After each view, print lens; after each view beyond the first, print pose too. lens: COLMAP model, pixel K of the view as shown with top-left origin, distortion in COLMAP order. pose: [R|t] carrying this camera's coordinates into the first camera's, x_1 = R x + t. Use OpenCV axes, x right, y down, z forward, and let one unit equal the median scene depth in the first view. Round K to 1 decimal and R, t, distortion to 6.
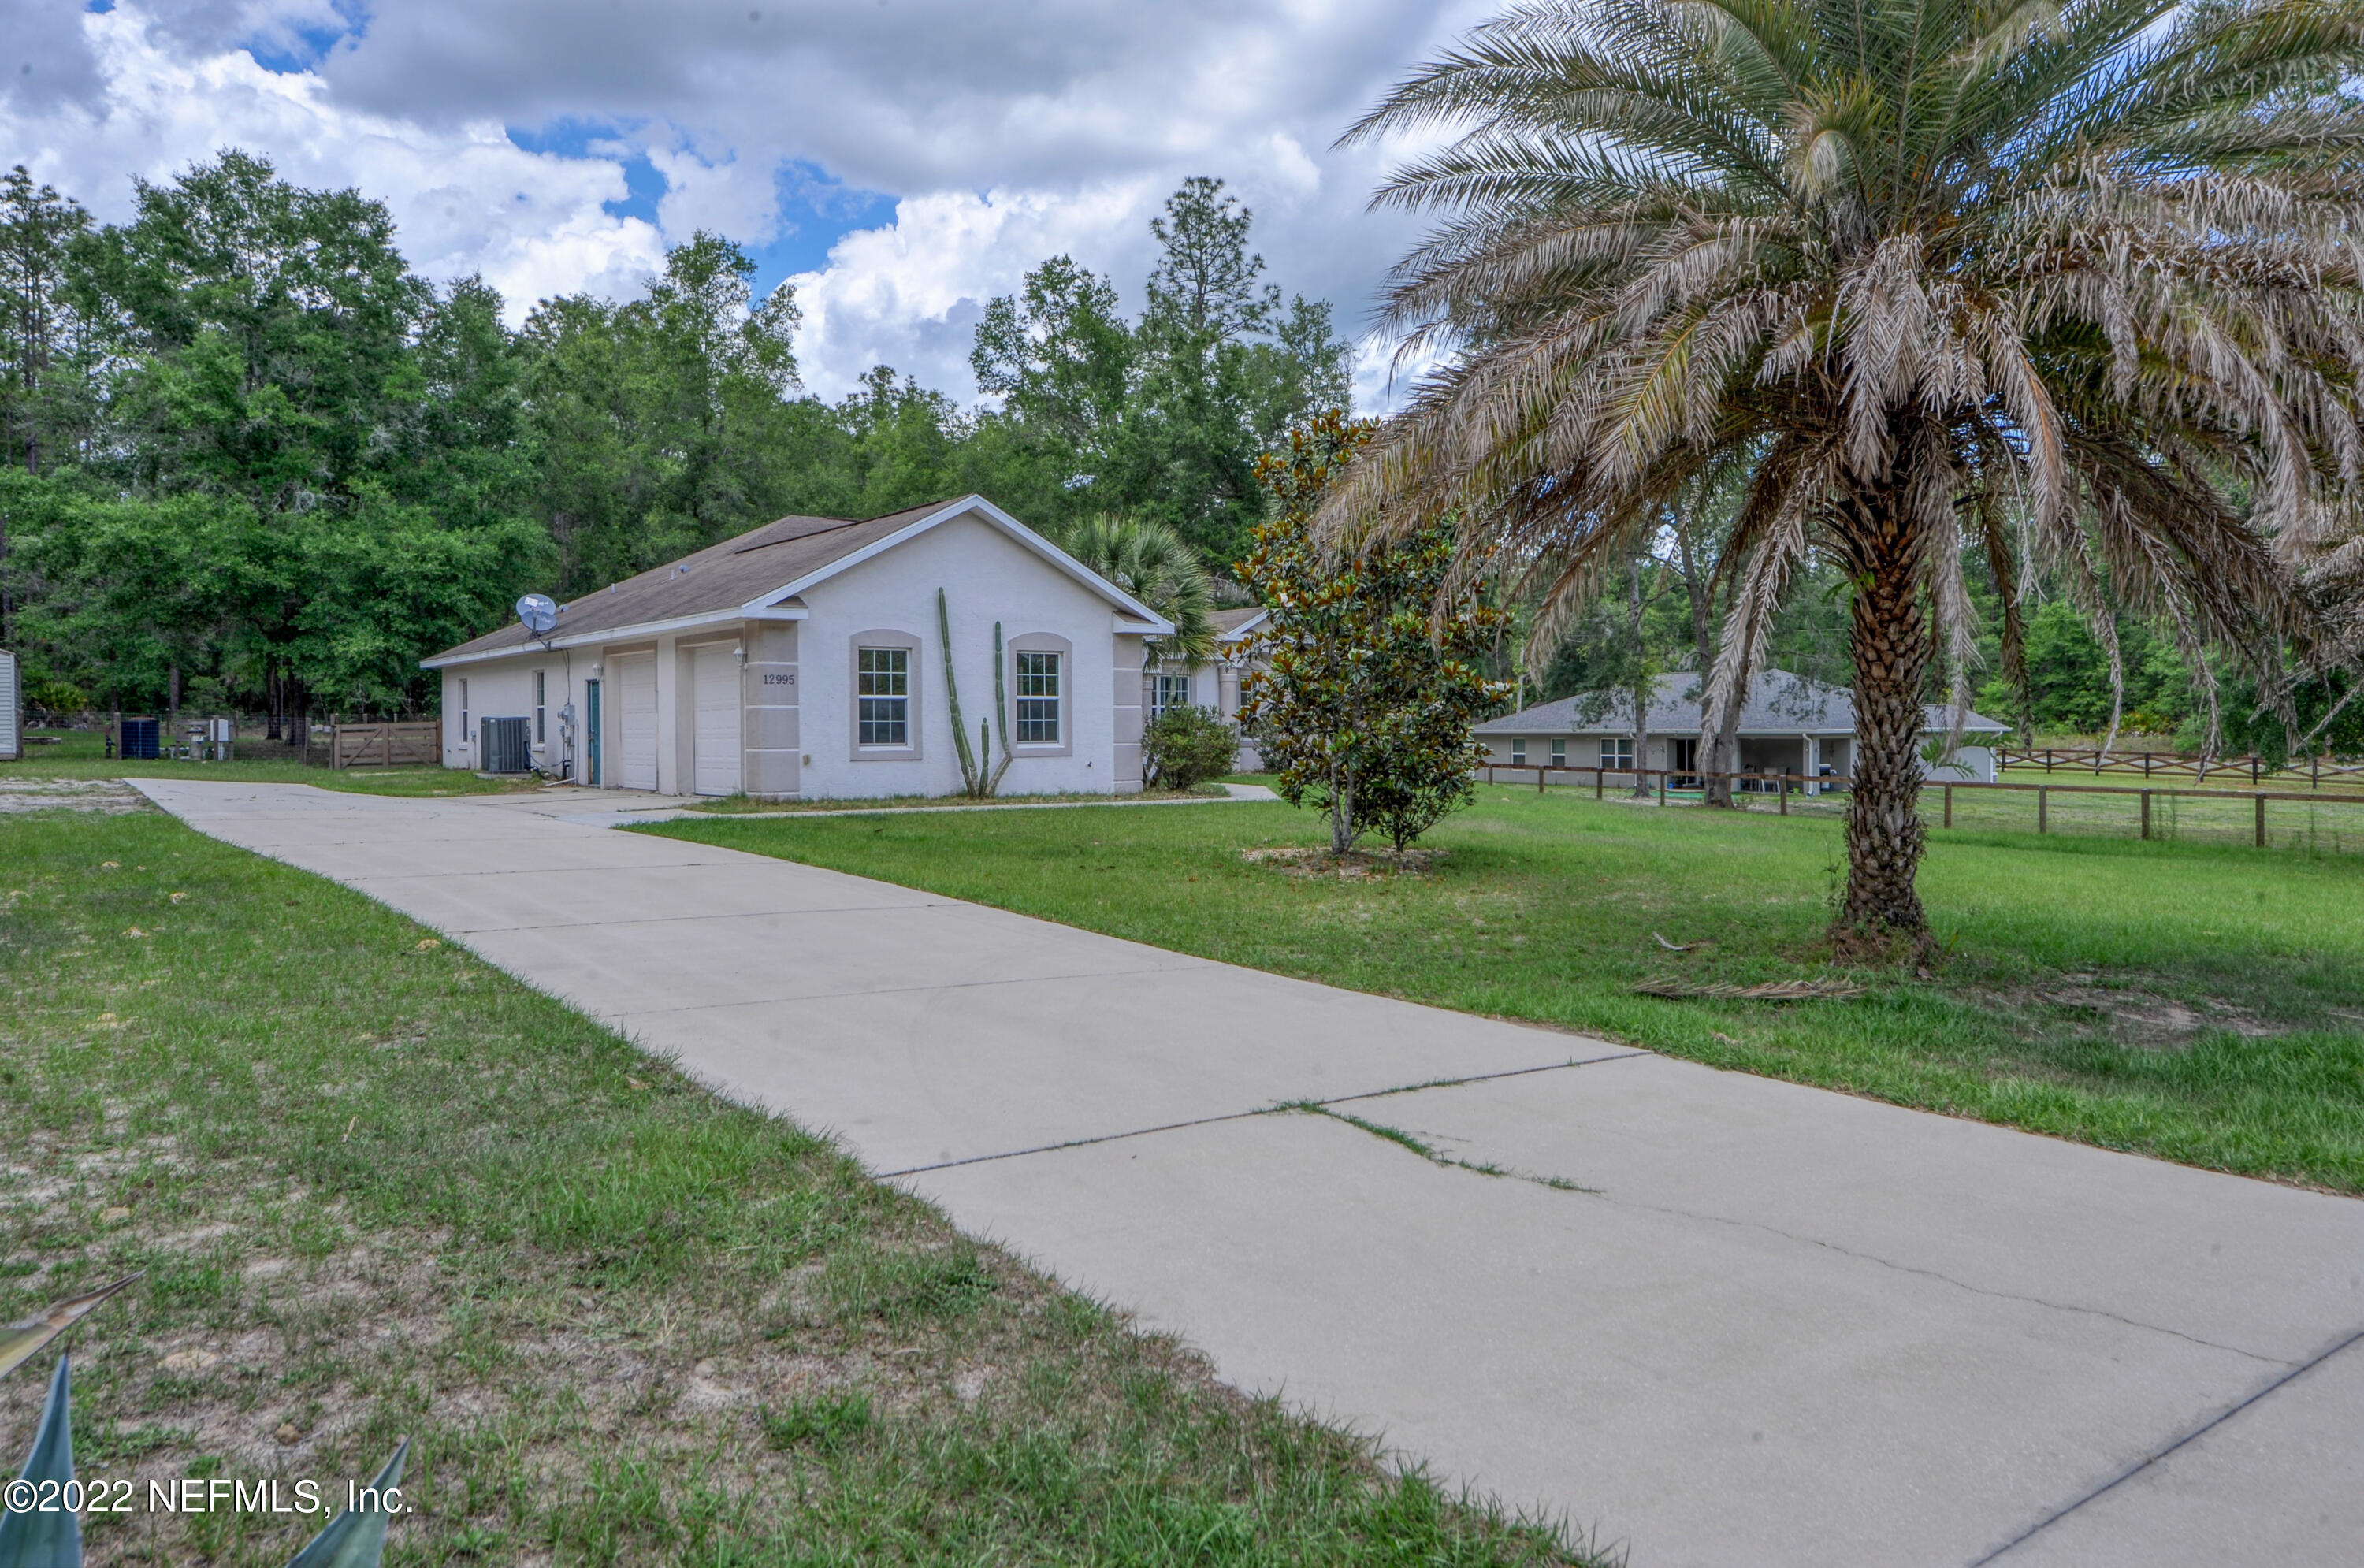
lens RADIAL K [[1572.6, 0, 1190.6], [0, 1572.6, 744.9], [0, 0, 1]] dist [0.002465, 0.000366]
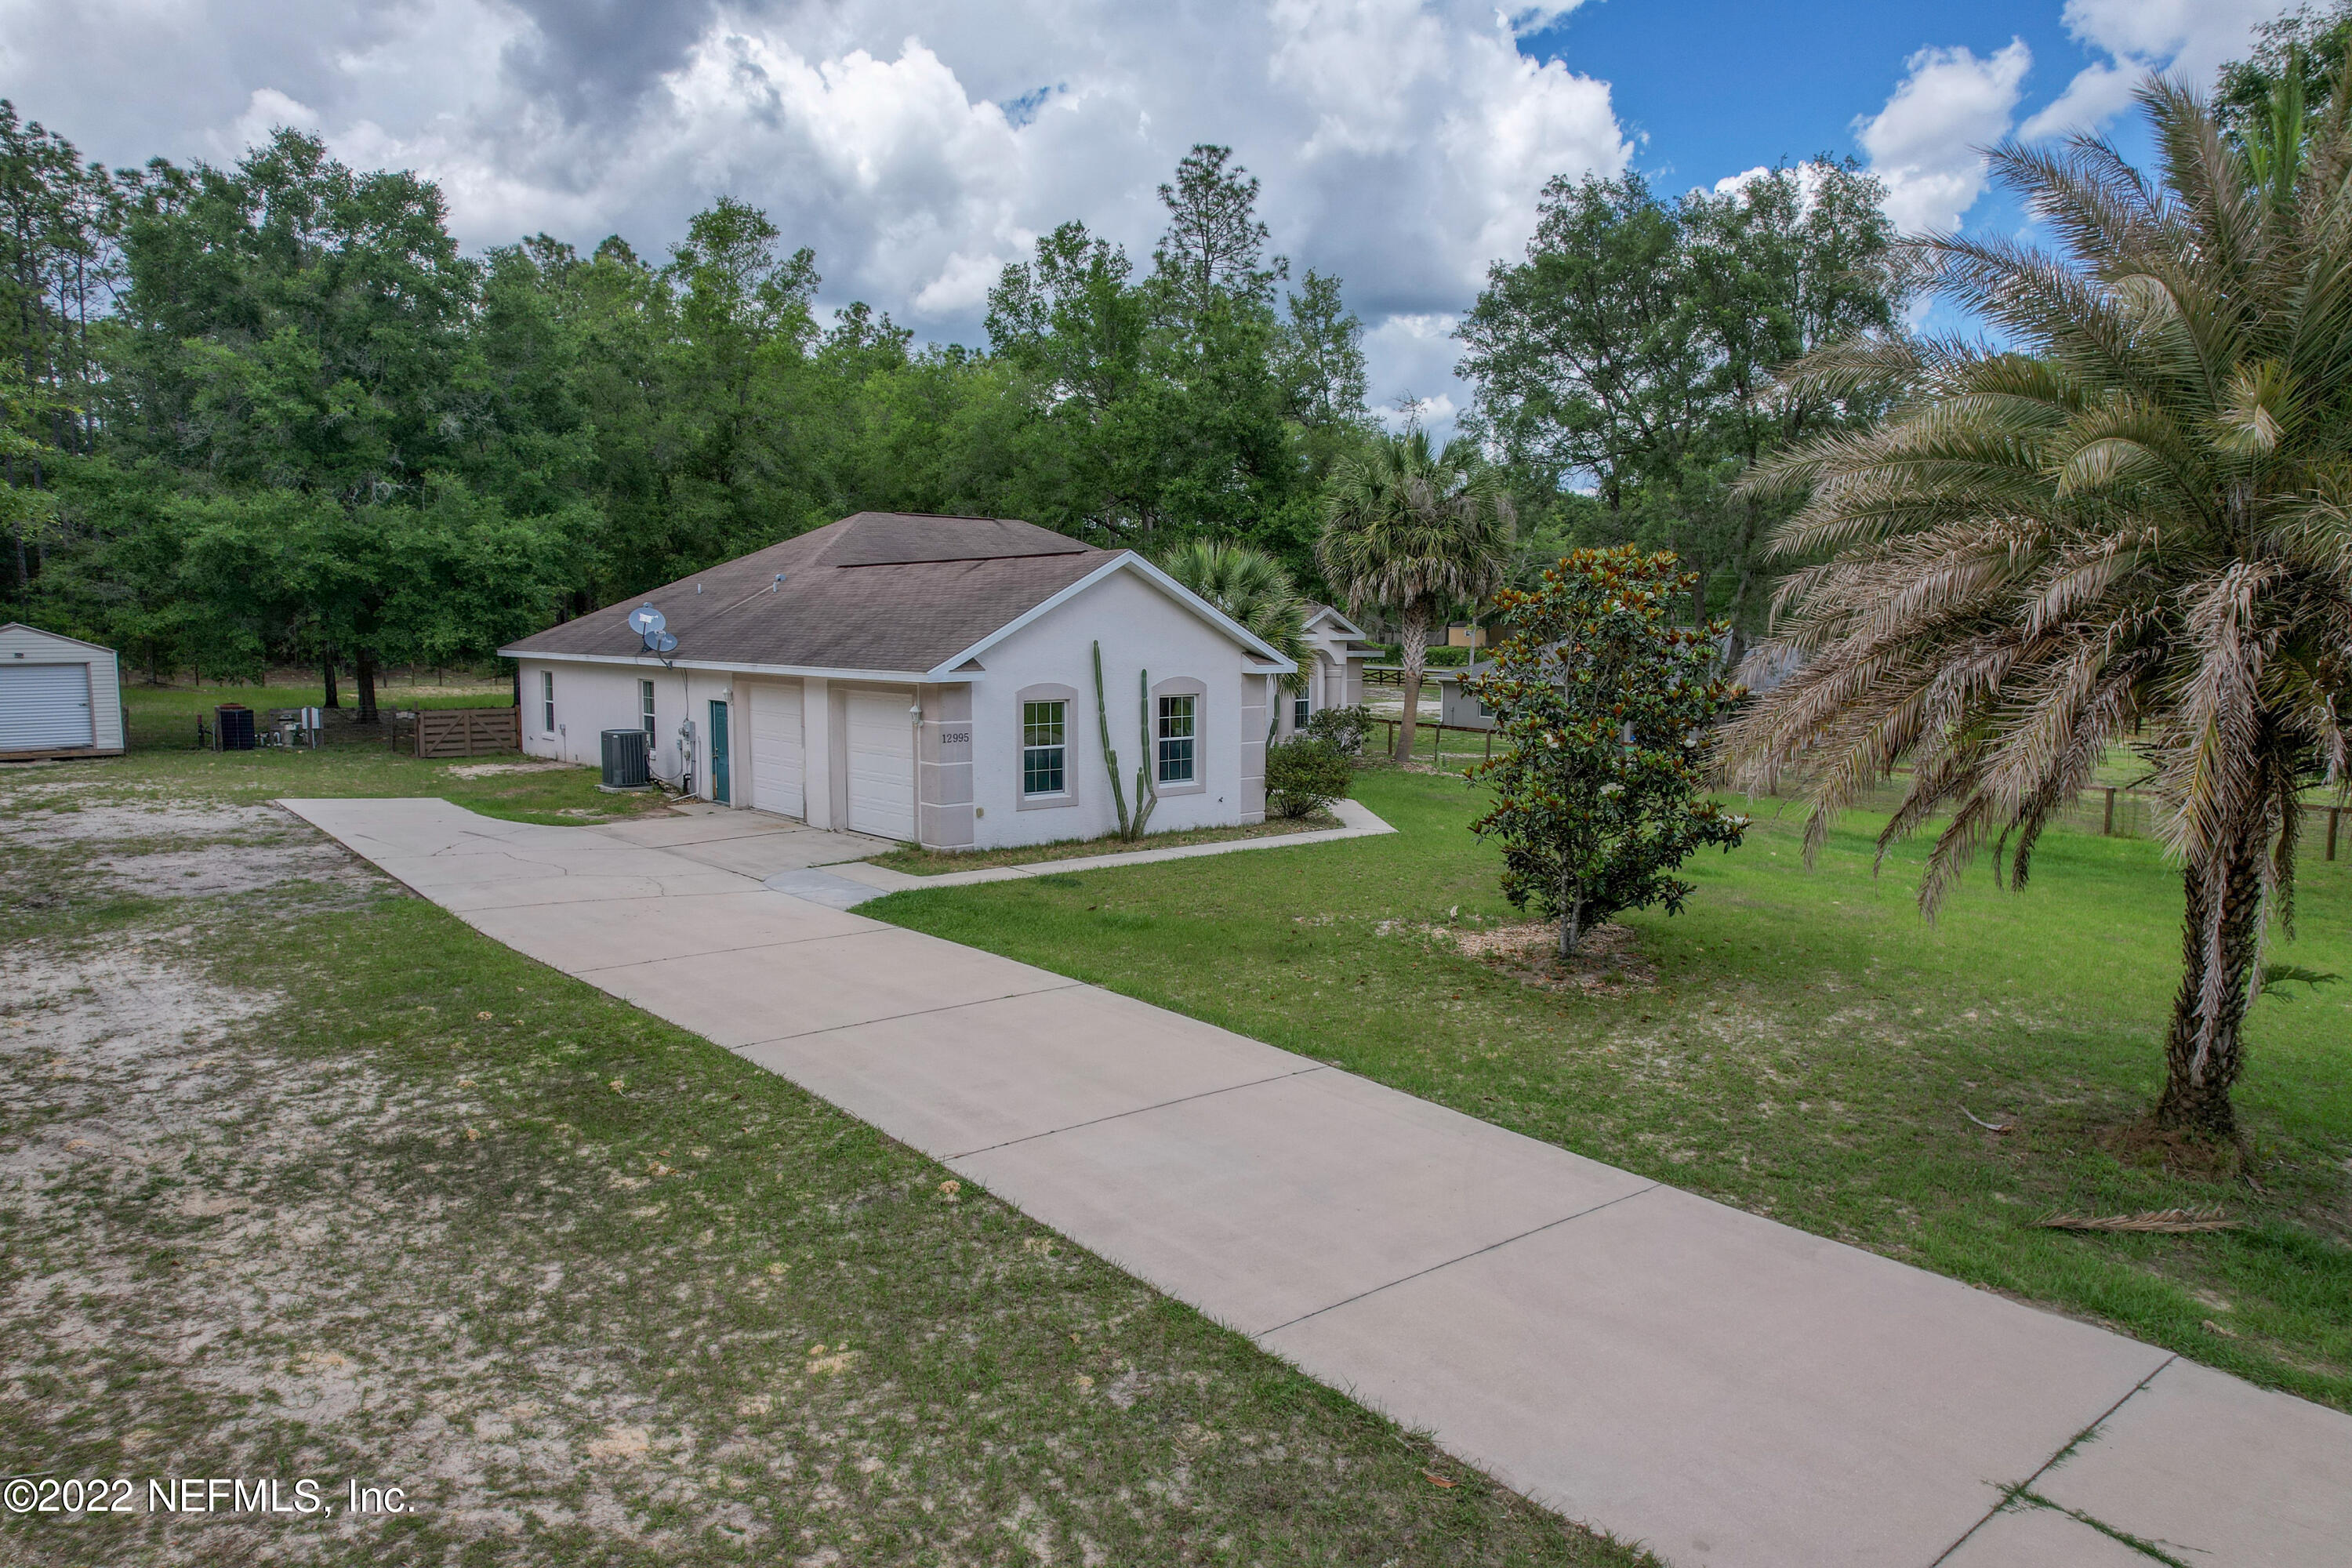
lens RADIAL K [[1506.2, 0, 1176.0], [0, 1506.2, 784.0], [0, 0, 1]] dist [-0.060830, 0.045097]
pose [[0.998585, 0.003659, 0.053050, -0.101122], [-0.008755, 0.995329, 0.096145, -0.064879], [-0.052450, -0.096473, 0.993953, -0.000569]]
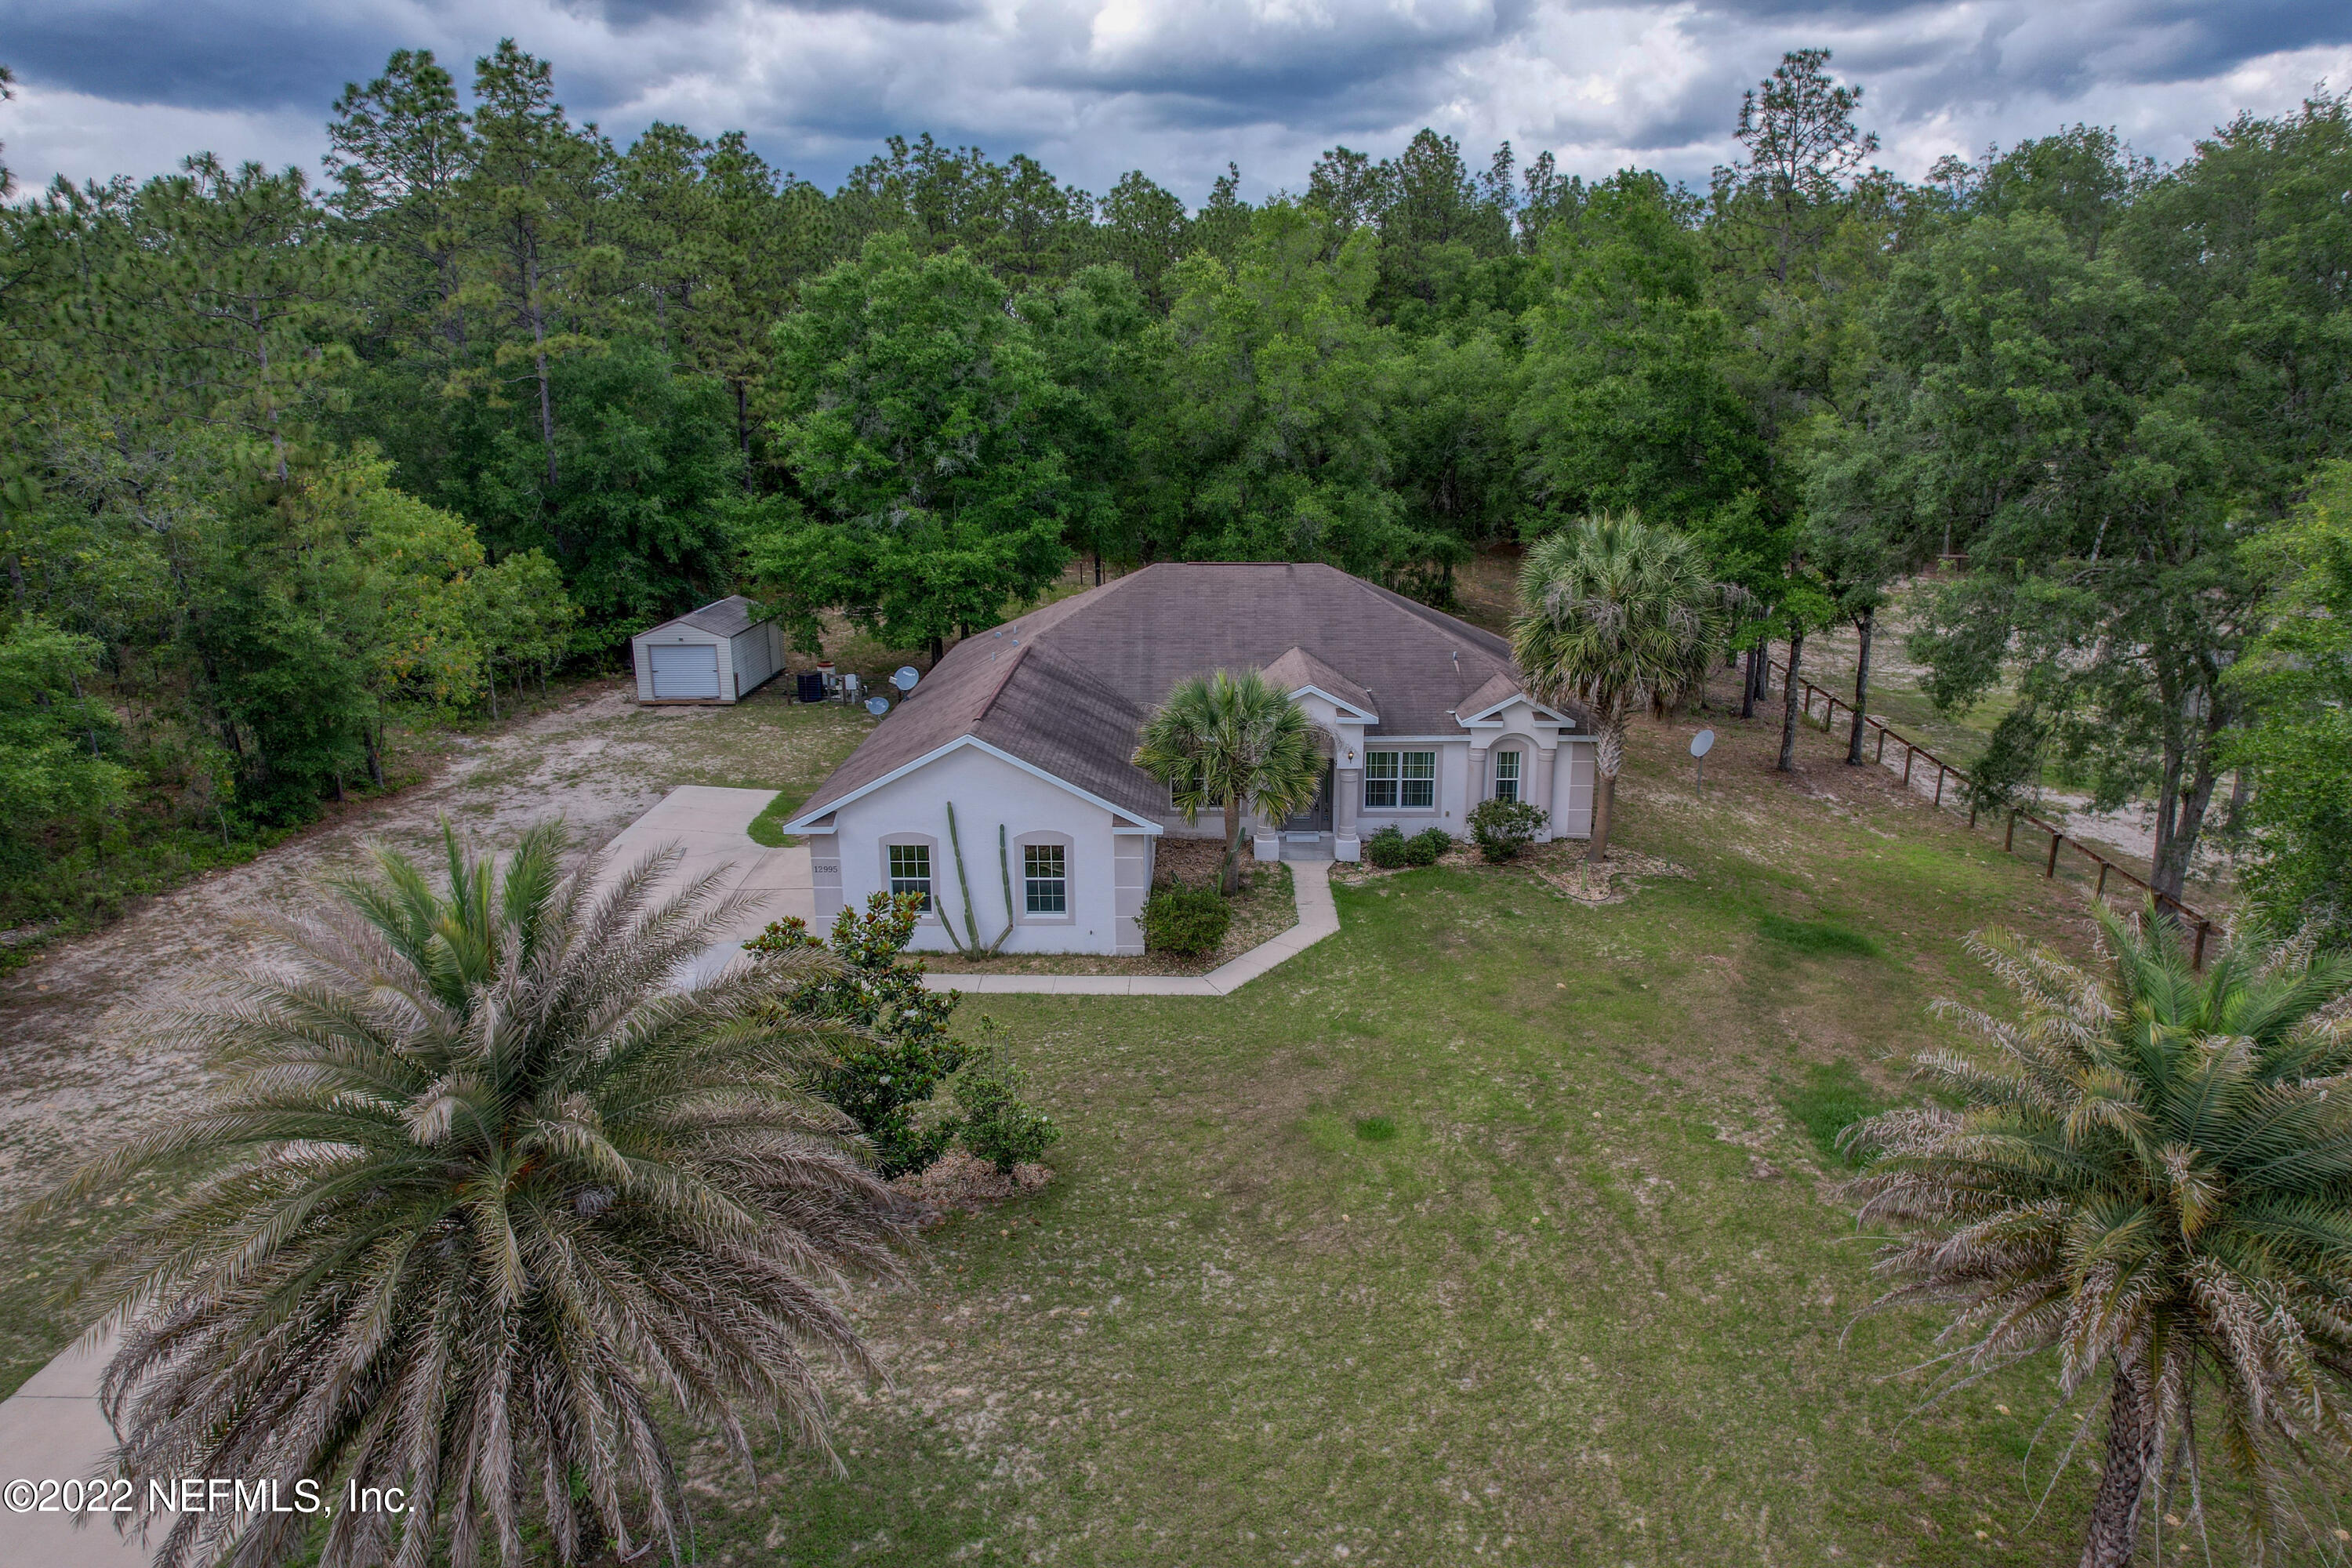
lens RADIAL K [[1506.2, 0, 1176.0], [0, 1506.2, 784.0], [0, 0, 1]] dist [-0.060830, 0.045097]
pose [[0.782081, 0.166188, -0.600608, 0.462409], [-0.005845, 0.965699, 0.259598, -0.277751], [0.623149, -0.199517, 0.756227, 0.119546]]
